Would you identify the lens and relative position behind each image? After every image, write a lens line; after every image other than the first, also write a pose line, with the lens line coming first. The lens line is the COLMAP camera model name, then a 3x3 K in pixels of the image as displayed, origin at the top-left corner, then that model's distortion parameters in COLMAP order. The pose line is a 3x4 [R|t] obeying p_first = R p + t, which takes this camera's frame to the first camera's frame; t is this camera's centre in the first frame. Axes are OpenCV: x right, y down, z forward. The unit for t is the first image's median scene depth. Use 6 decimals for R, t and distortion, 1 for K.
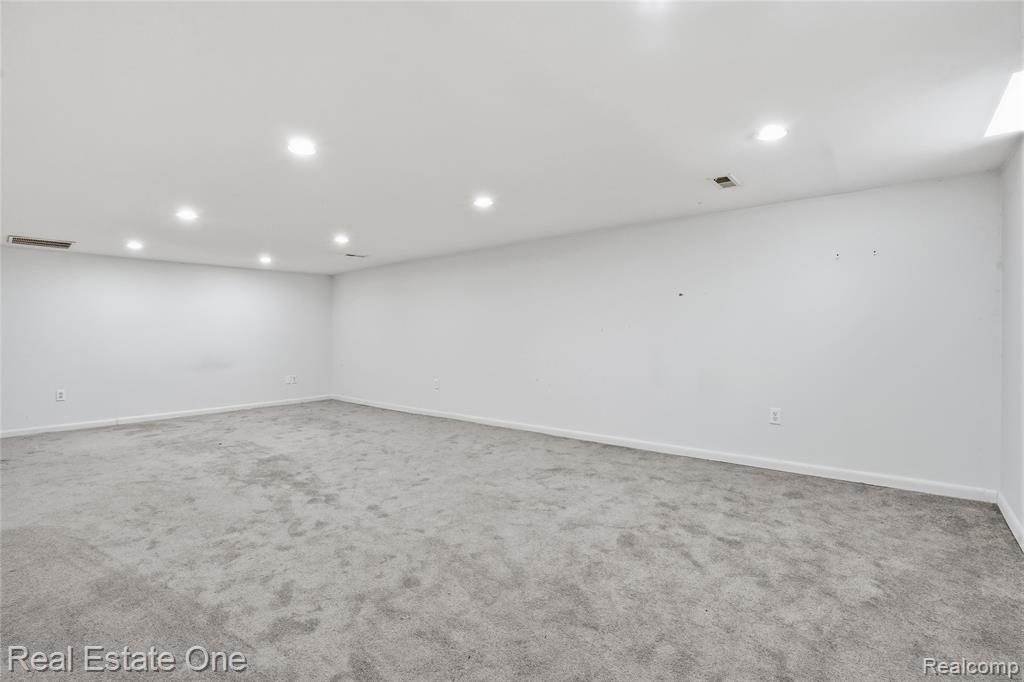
lens RADIAL K [[472.2, 0, 517.4], [0, 472.2, 342.0], [0, 0, 1]] dist [-0.035554, 0.027697]
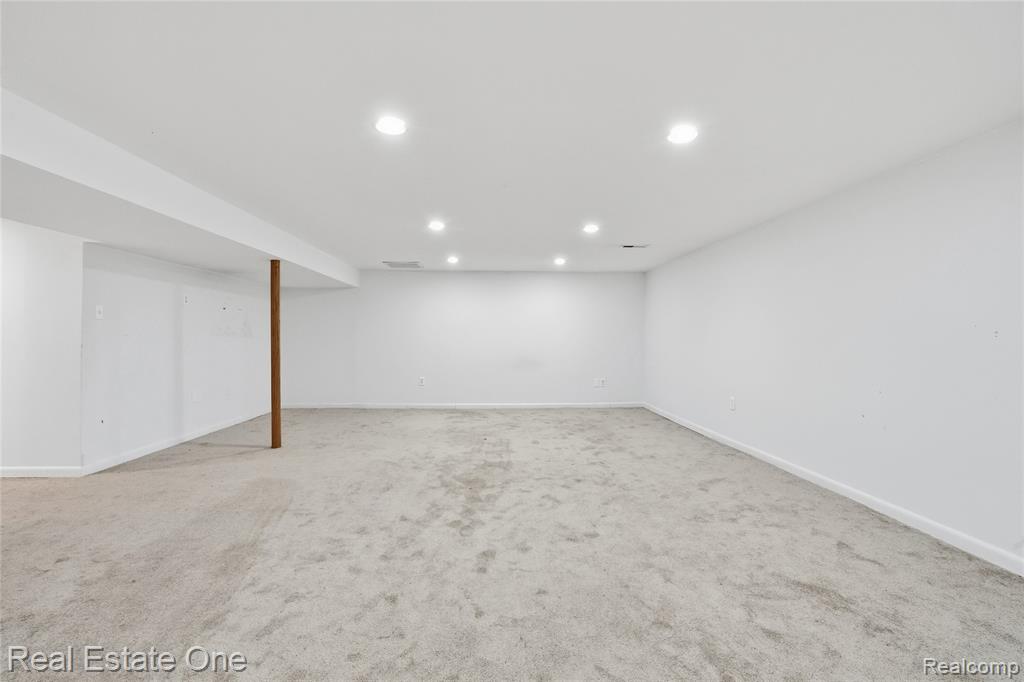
lens RADIAL K [[485.2, 0, 495.2], [0, 485.2, 331.3], [0, 0, 1]] dist [-0.053110, 0.030319]
pose [[0.677877, 0.003627, -0.735166, 0.260666], [-0.021936, 0.999642, -0.015295, -0.012157], [0.734848, 0.026495, 0.677715, 0.386180]]
